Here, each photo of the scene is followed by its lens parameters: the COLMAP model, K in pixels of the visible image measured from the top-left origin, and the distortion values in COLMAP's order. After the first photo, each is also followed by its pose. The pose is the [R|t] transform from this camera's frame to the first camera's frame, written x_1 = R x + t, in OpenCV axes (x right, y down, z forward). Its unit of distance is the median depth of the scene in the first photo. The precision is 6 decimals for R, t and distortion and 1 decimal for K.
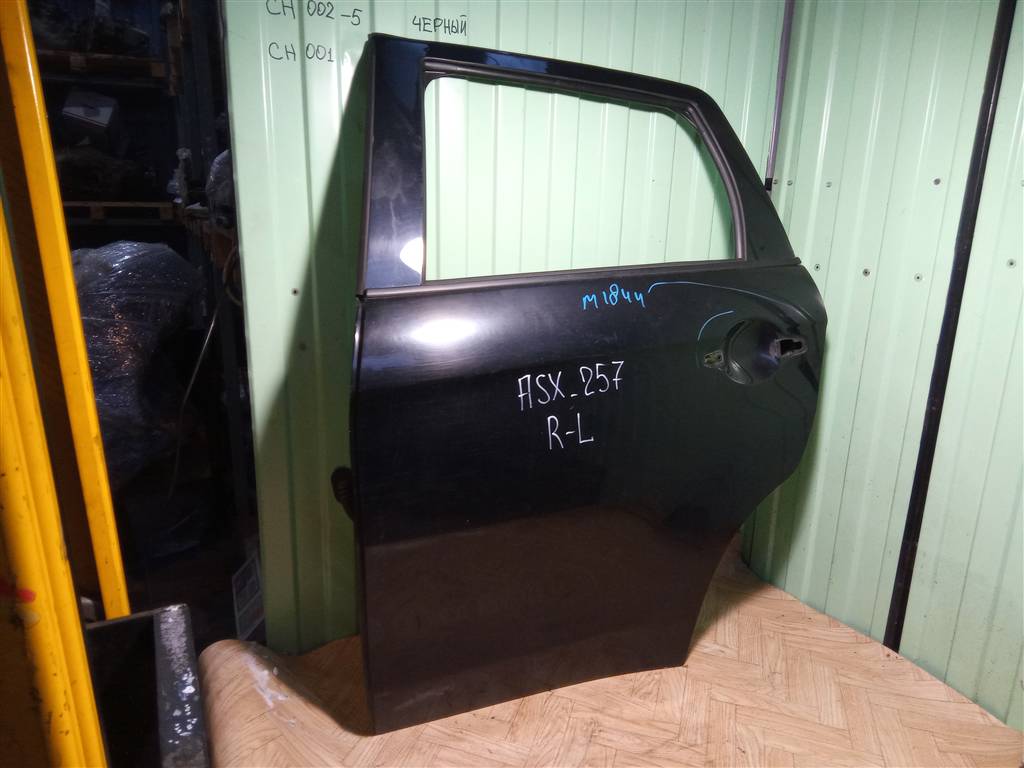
lens RADIAL K [[733.0, 0, 514.6], [0, 733.0, 396.0], [0, 0, 1]] dist [0.042228, -0.058271]
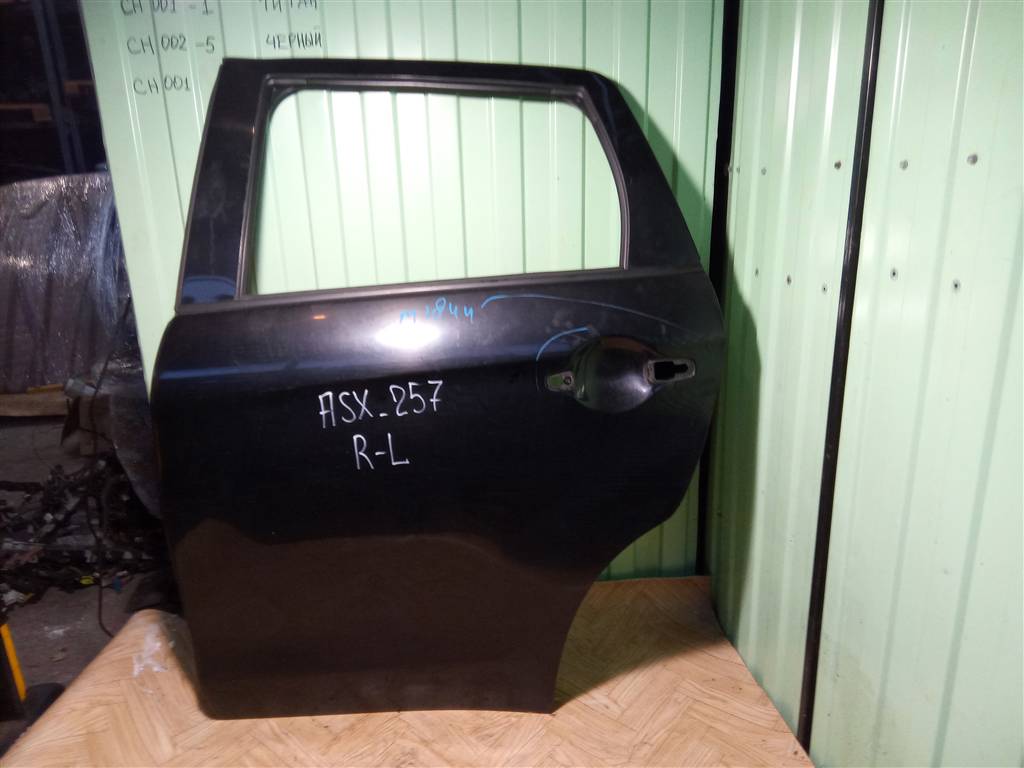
lens RADIAL K [[733.0, 0, 514.4], [0, 733.0, 400.3], [0, 0, 1]] dist [0.042228, -0.058271]
pose [[0.931942, 0.052182, -0.358833, 0.559212], [-0.042954, 0.998510, 0.033649, -0.057480], [0.360054, -0.015946, 0.932795, 0.156570]]
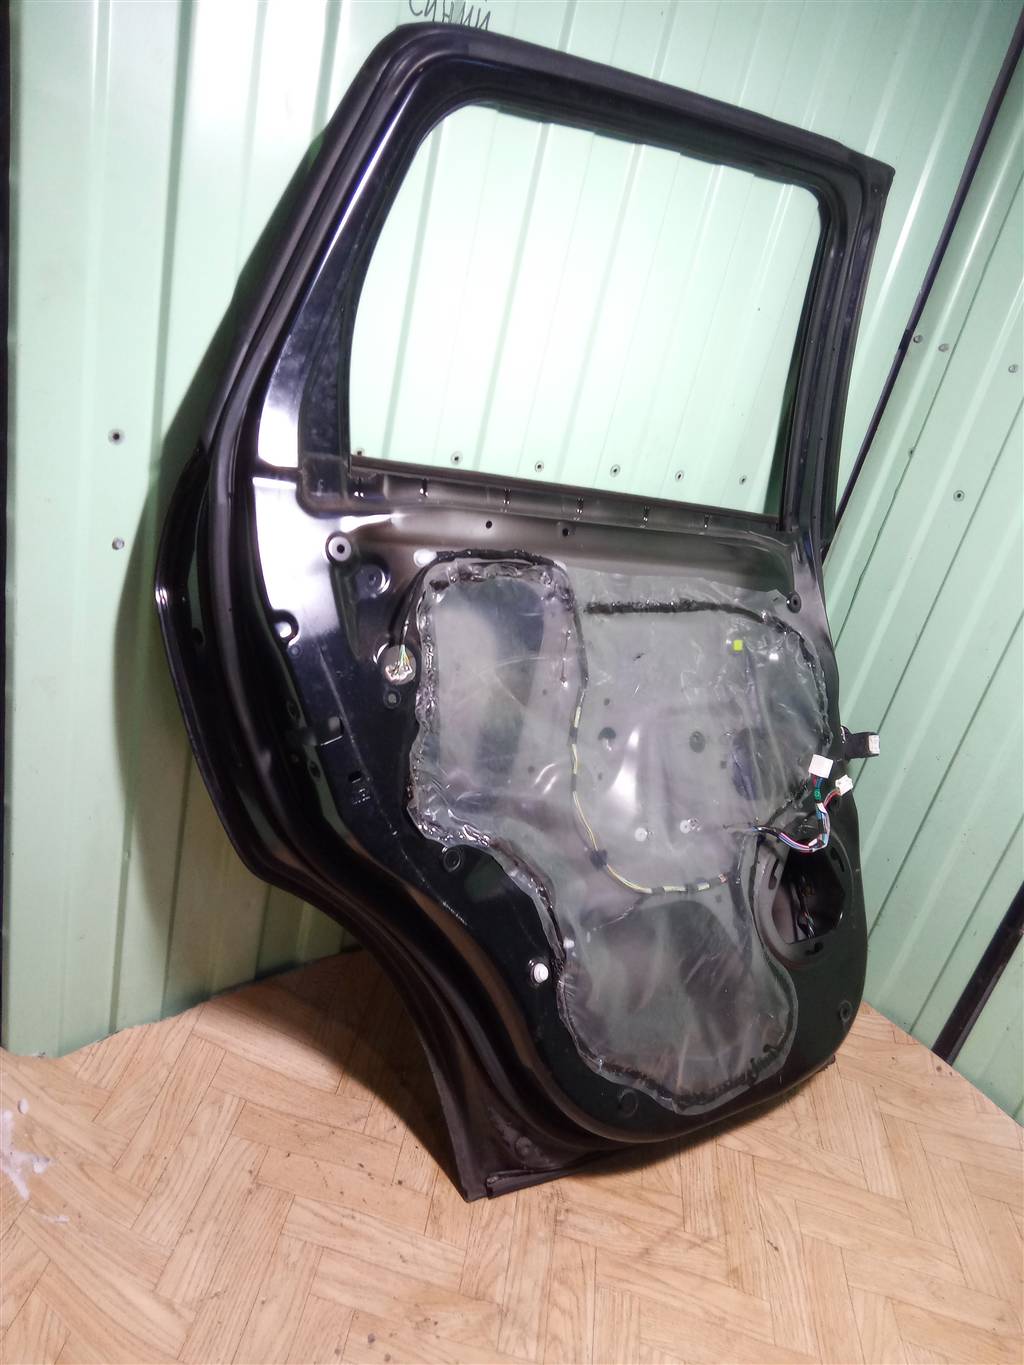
lens RADIAL K [[977.2, 0, 496.2], [0, 977.2, 684.7], [0, 0, 1]] dist [0.042228, -0.058271]
pose [[0.970774, 0.103685, 0.216443, -0.174727], [-0.142611, 0.974585, 0.172762, -0.128816], [-0.193030, -0.198580, 0.960888, 0.279313]]
